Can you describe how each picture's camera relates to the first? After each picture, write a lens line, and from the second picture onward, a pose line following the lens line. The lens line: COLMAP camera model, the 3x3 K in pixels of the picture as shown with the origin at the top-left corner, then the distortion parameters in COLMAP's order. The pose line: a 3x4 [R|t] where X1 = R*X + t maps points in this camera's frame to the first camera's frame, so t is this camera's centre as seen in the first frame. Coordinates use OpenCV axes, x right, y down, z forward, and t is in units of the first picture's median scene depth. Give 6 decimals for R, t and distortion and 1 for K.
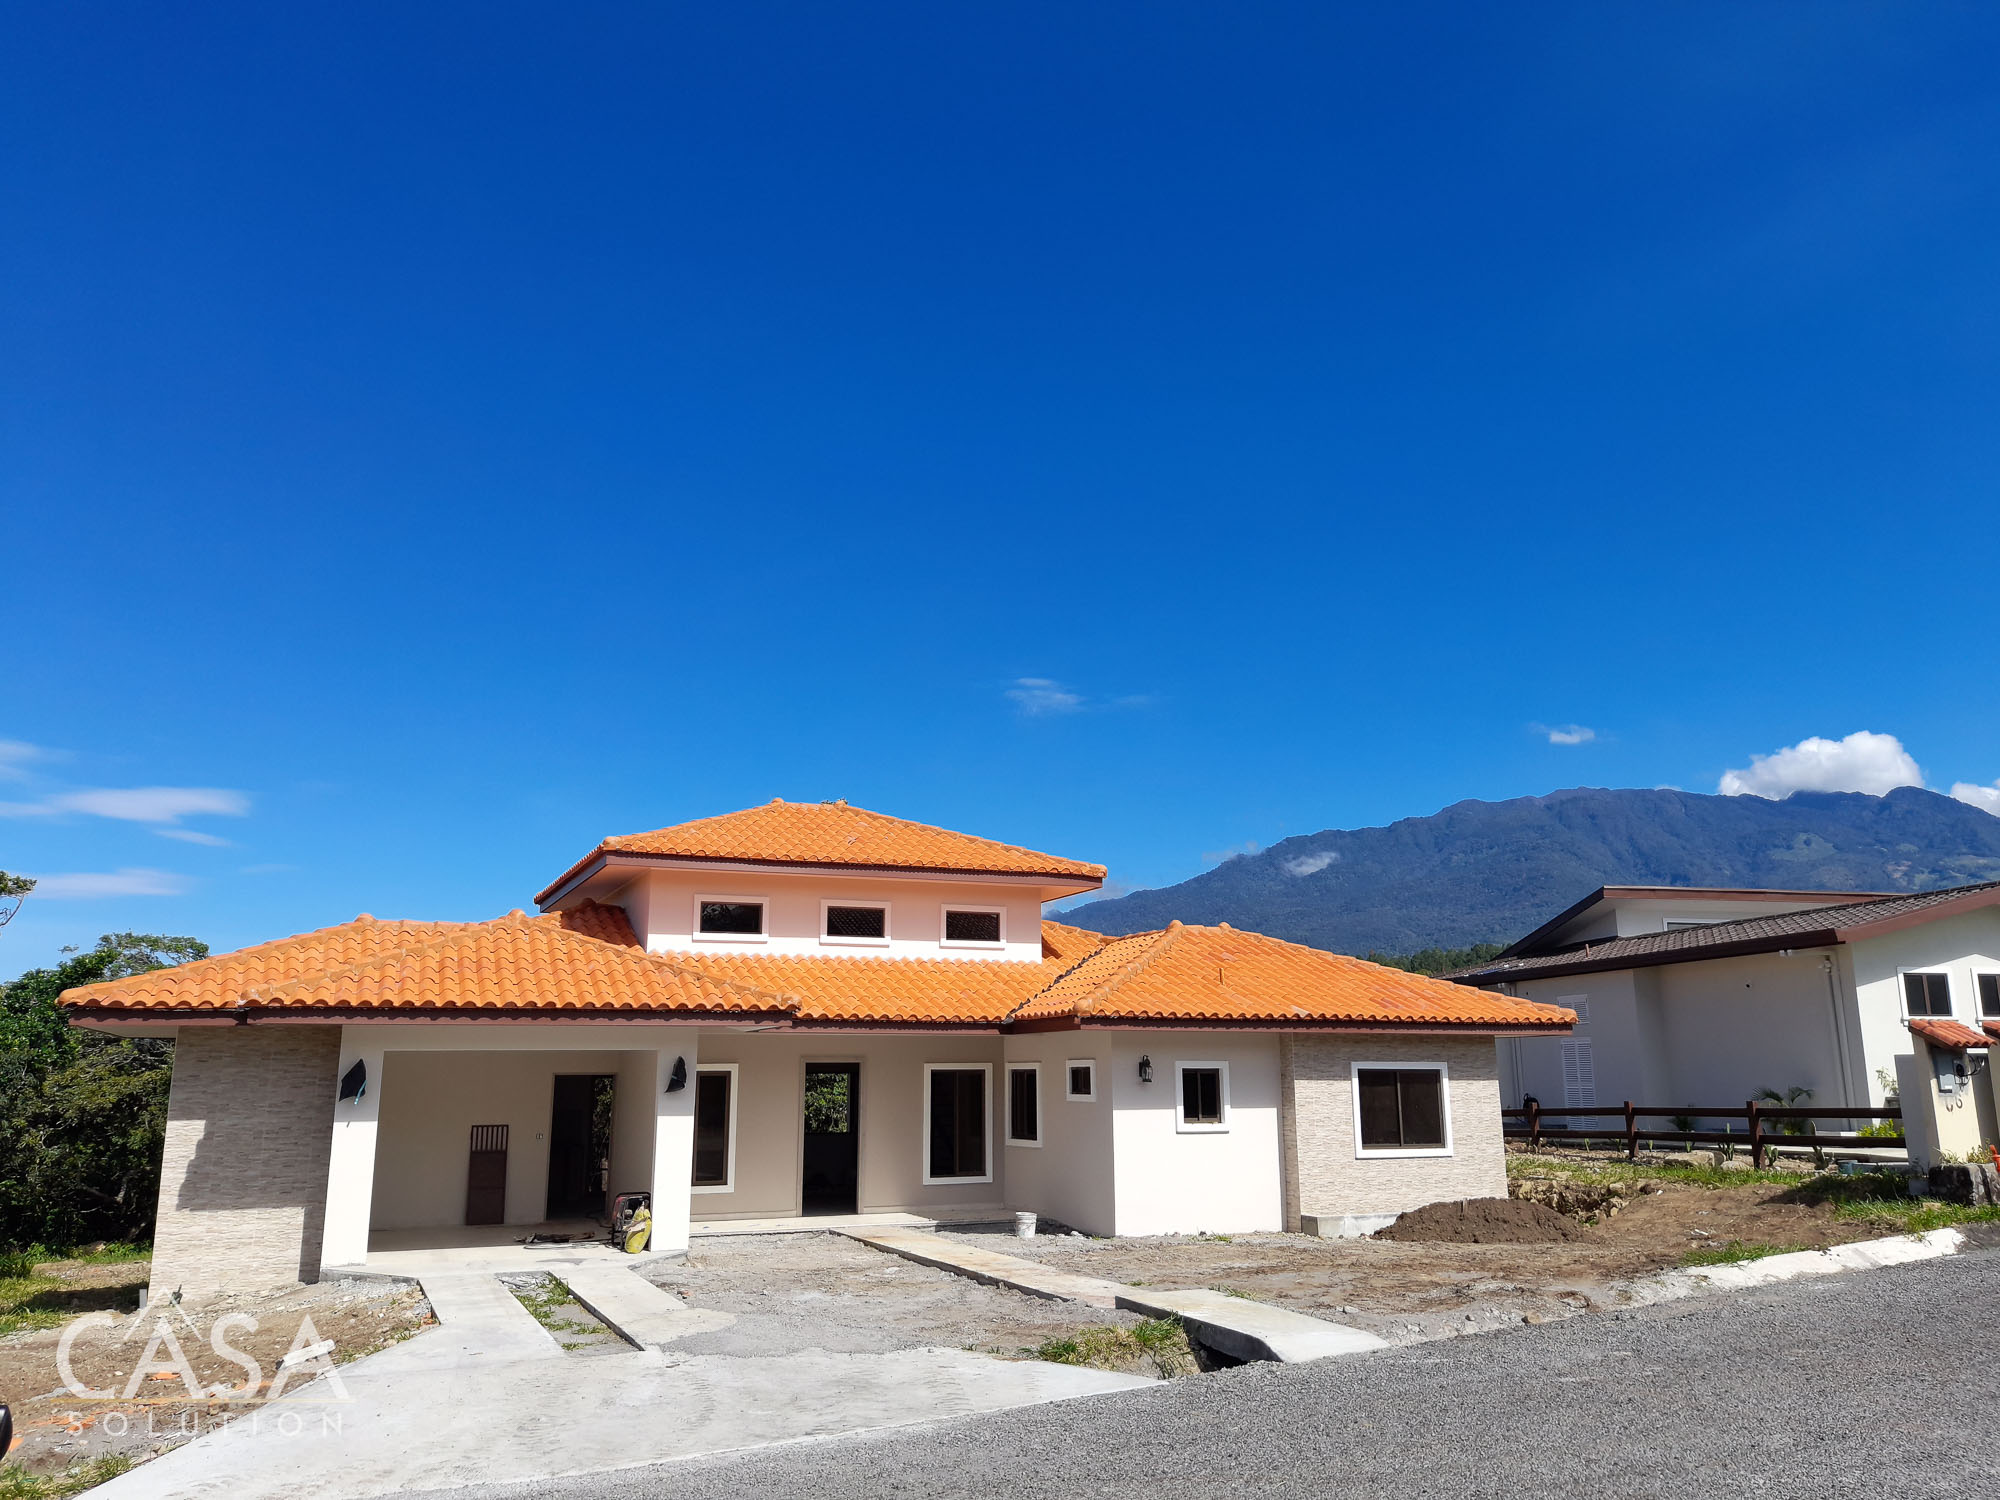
lens RADIAL K [[1485.5, 0, 999.5], [0, 1485.5, 750.0], [0, 0, 1]] dist [0.056977, -0.071648]
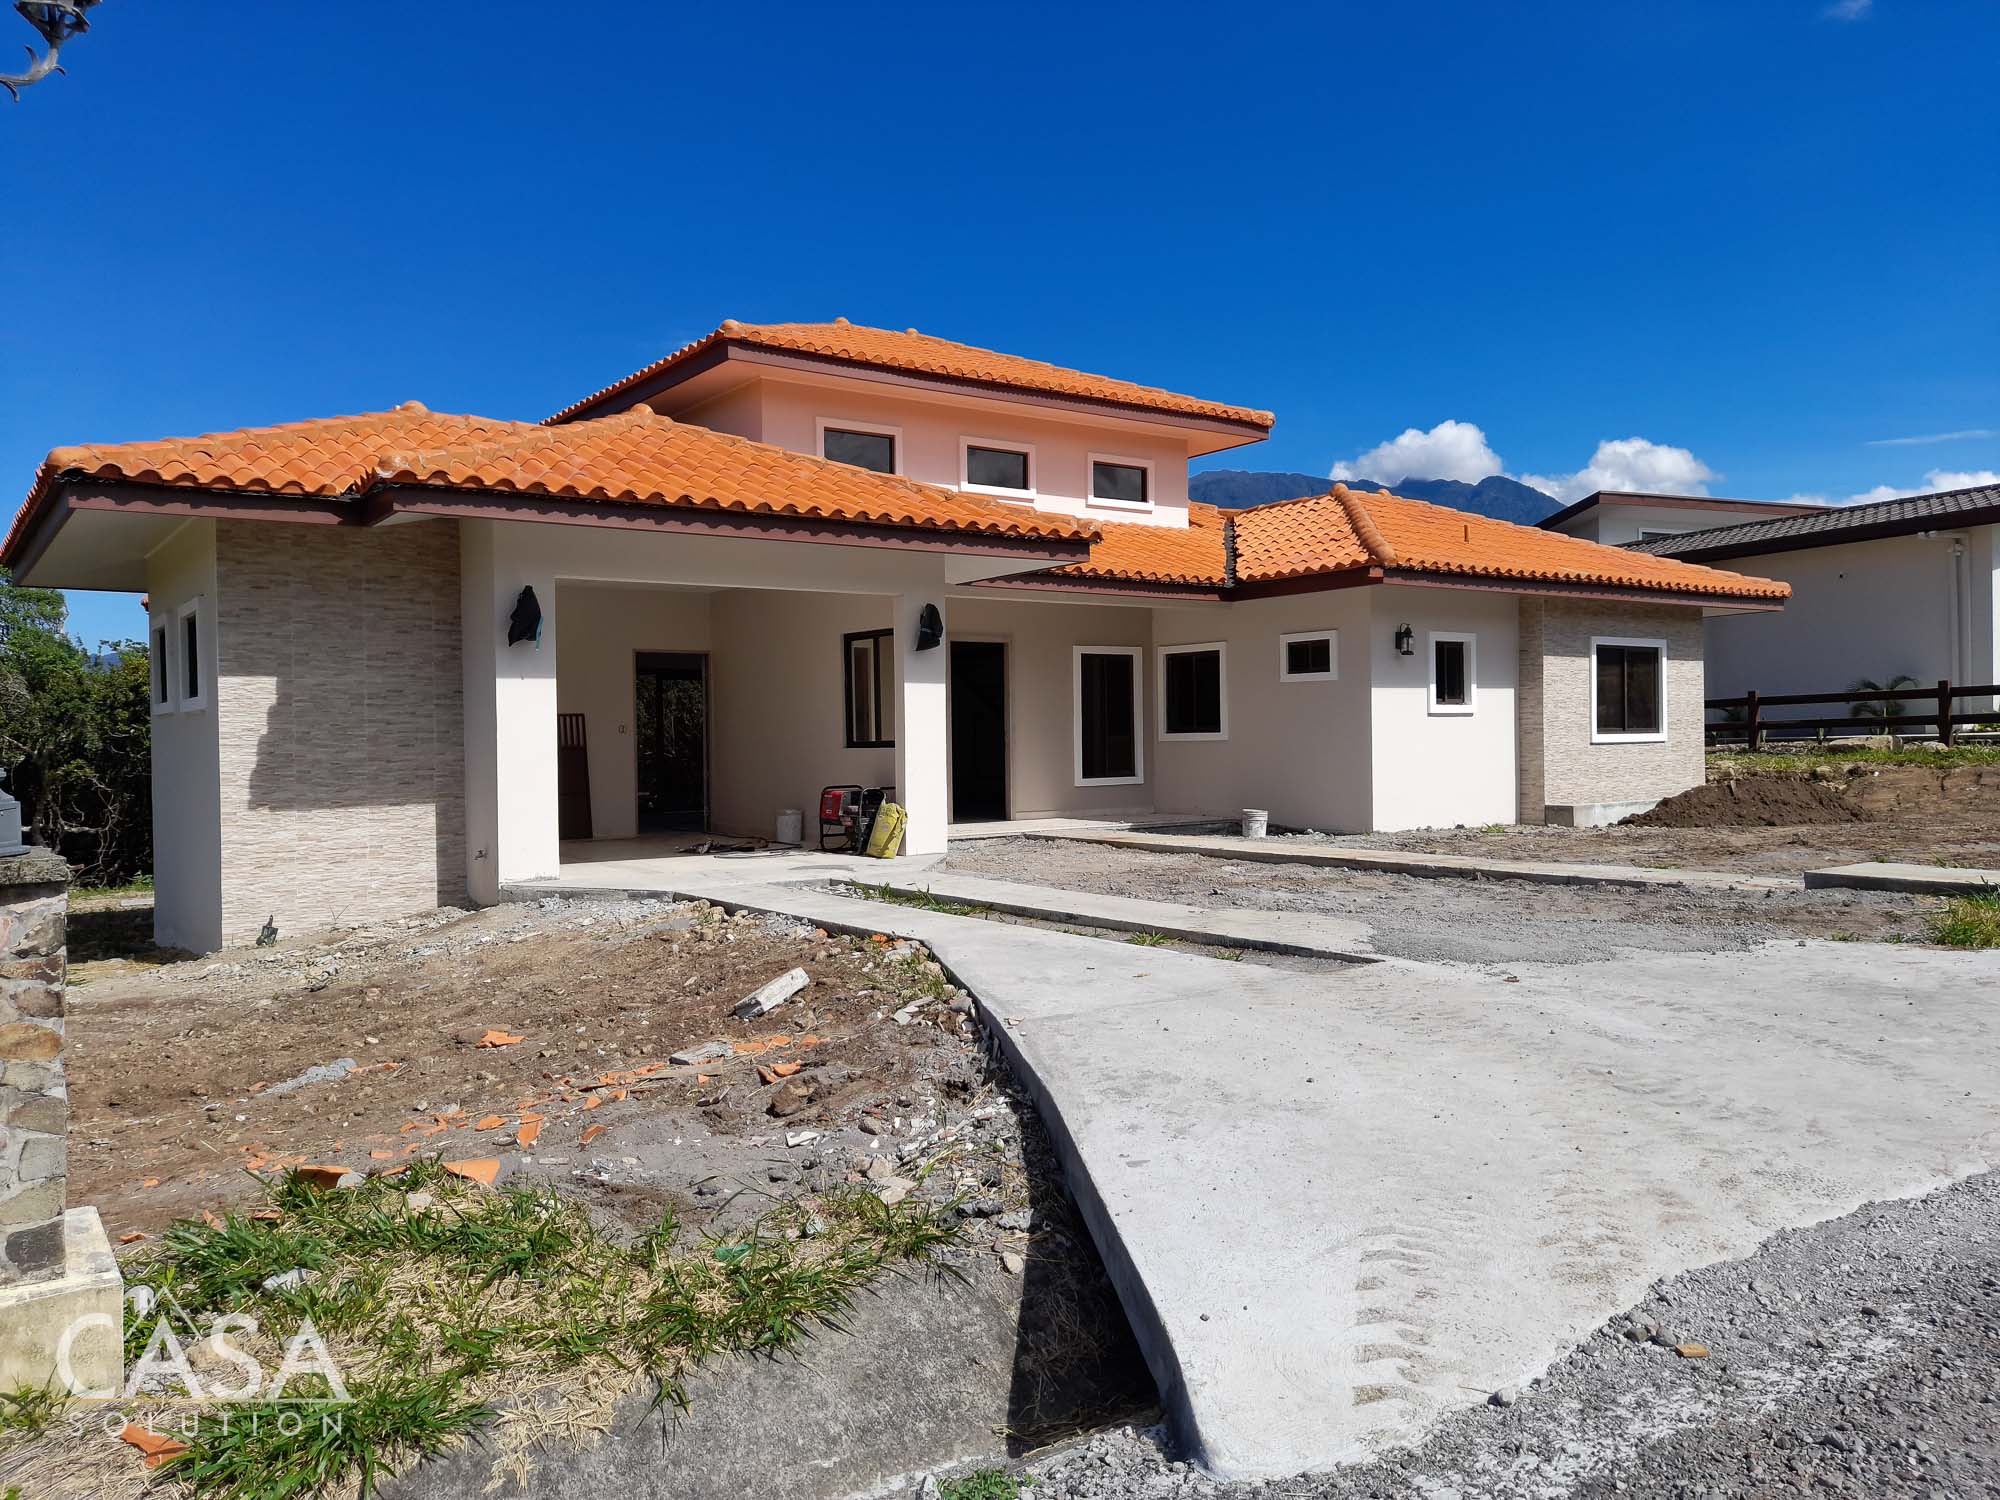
lens RADIAL K [[1447.0, 0, 1001.8], [0, 1447.0, 743.0], [0, 0, 1]] dist [0.042934, -0.050874]
pose [[0.977239, -0.011738, 0.211814, -0.287814], [-0.034802, 0.976070, 0.214654, 0.103540], [-0.209265, -0.217140, 0.953445, 0.262082]]
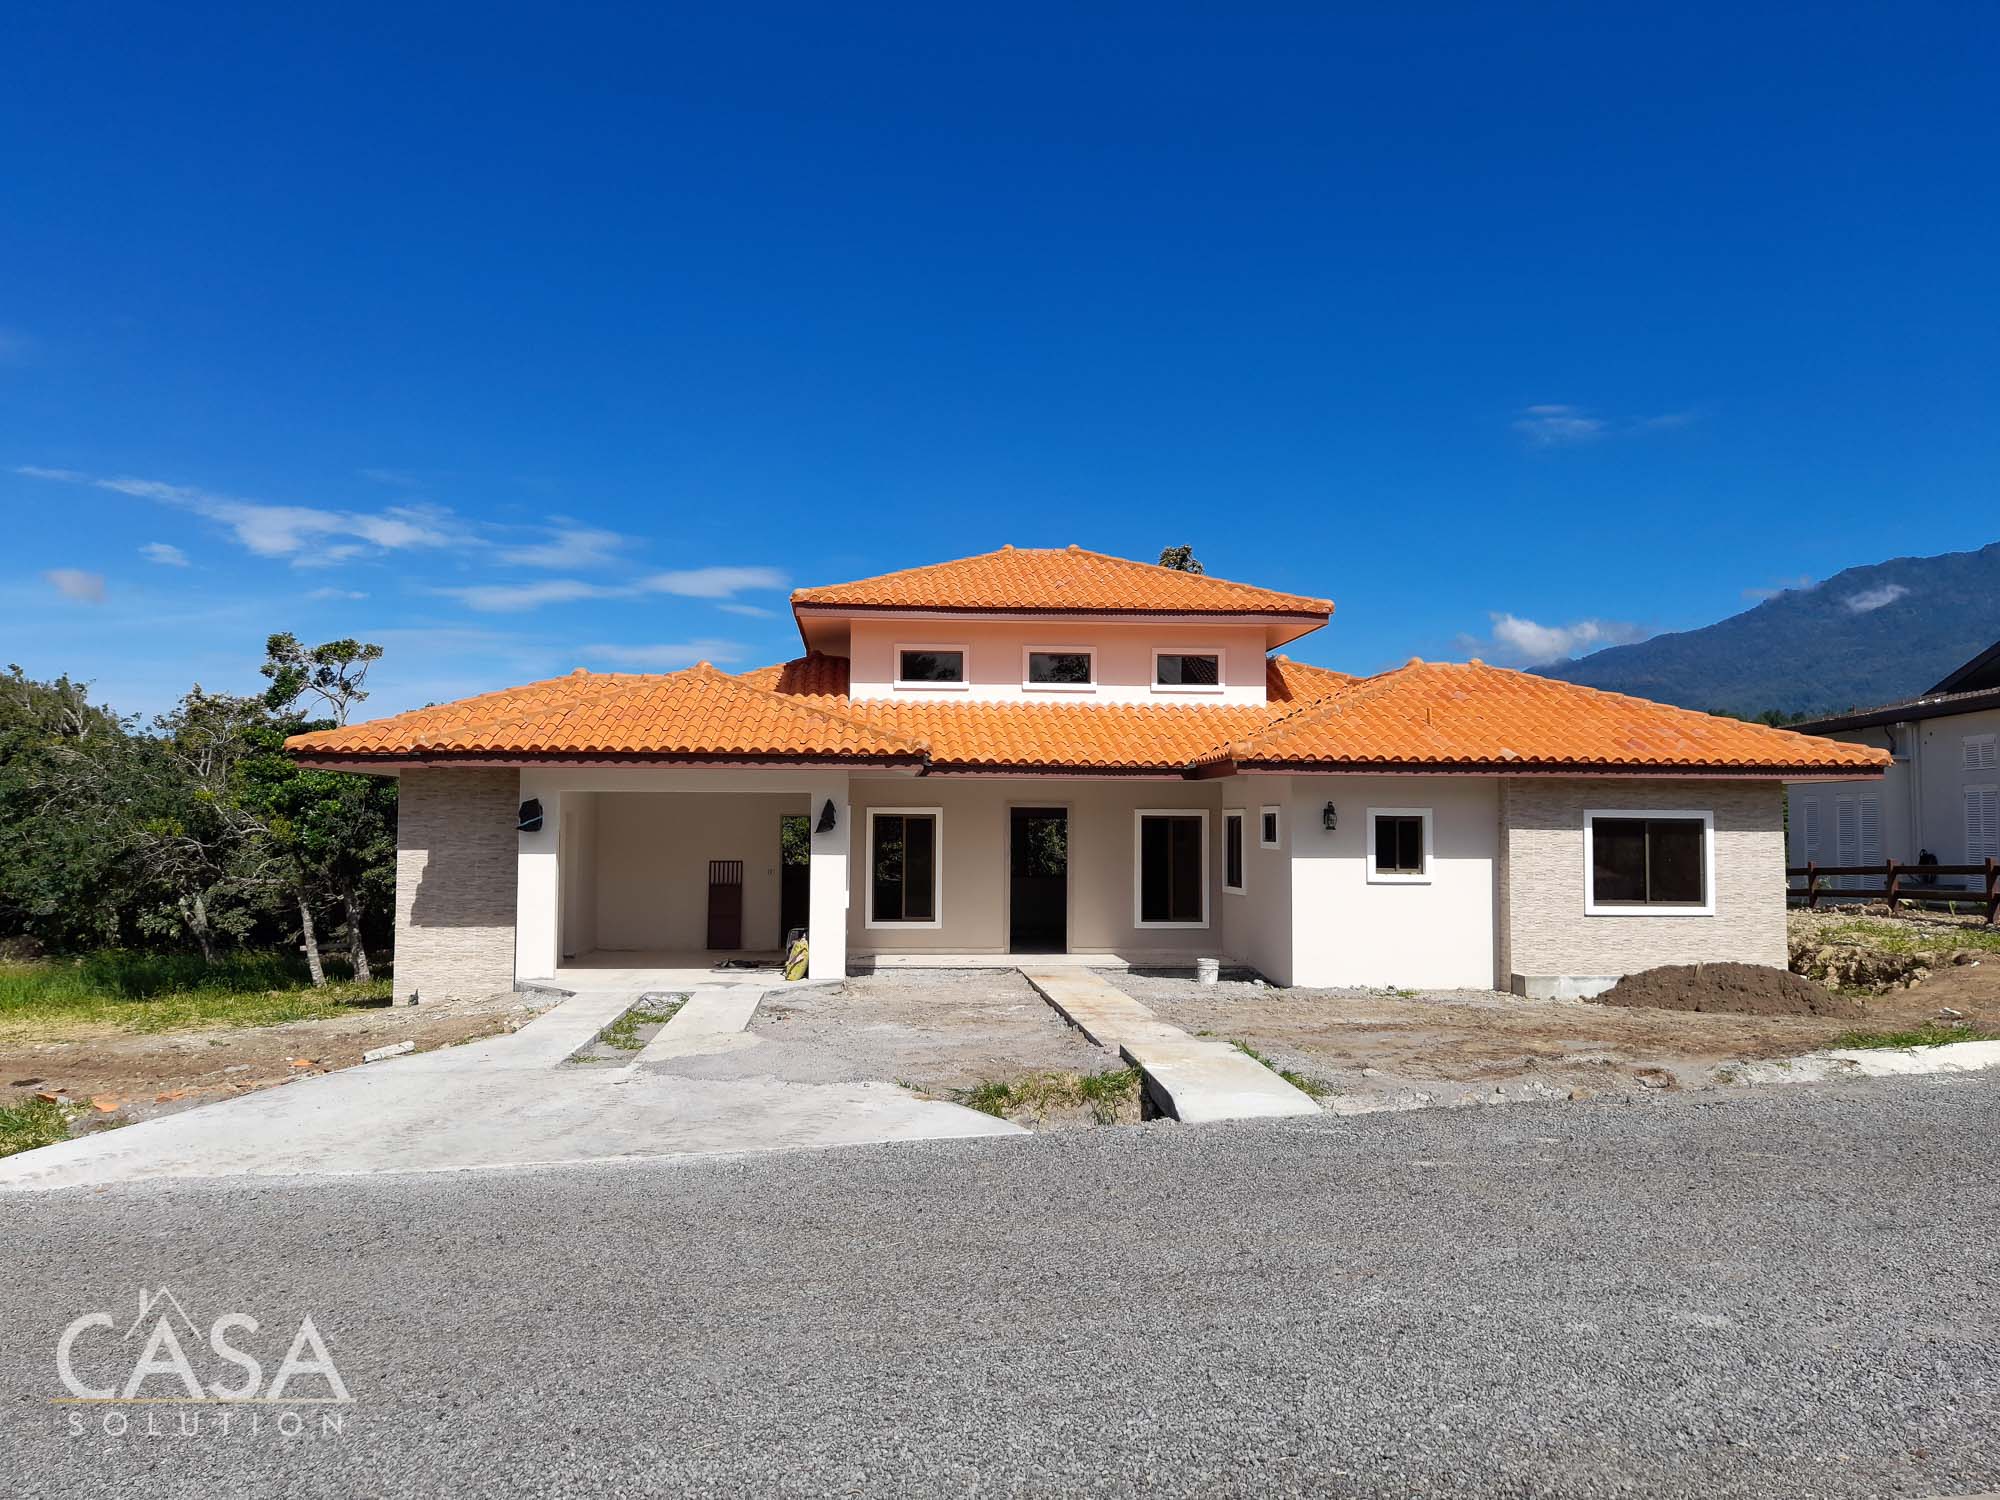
lens RADIAL K [[1476.4, 0, 1005.7], [0, 1476.4, 737.8], [0, 0, 1]] dist [0.049734, -0.060850]
pose [[0.949392, -0.008409, -0.313982, 0.193795], [0.057234, 0.987537, 0.146612, 0.018601], [0.308836, -0.157163, 0.938041, 0.077021]]
